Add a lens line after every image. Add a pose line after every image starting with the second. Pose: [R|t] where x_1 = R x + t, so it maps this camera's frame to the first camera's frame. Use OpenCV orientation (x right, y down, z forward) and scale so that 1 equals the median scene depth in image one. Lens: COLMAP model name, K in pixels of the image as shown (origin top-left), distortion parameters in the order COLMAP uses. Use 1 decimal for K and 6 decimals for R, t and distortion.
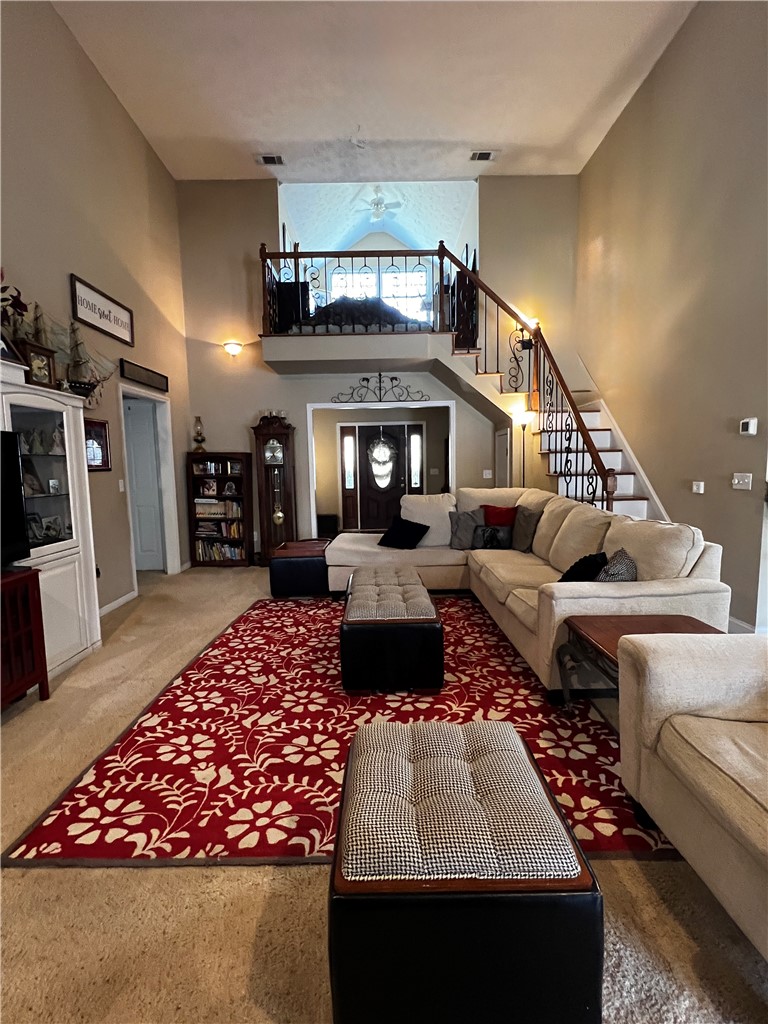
lens RADIAL K [[465.4, 0, 388.8], [0, 465.4, 511.4], [0, 0, 1]] dist [-0.003926, -0.000494]
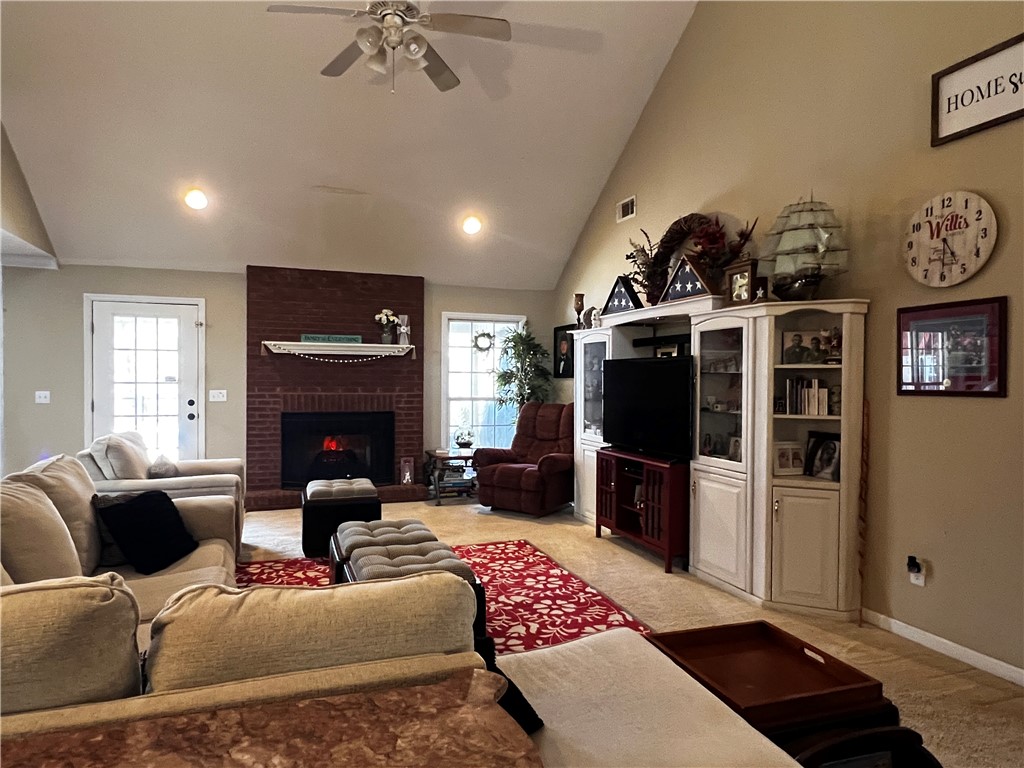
lens RADIAL K [[636.9, 0, 509.9], [0, 636.9, 384.4], [0, 0, 1]] dist [0.002060, 0.000223]
pose [[-0.949028, 0.012366, -0.314948, 0.174166], [-0.023725, 0.993592, 0.110505, -0.260841], [0.314297, 0.112344, -0.942654, 2.363793]]
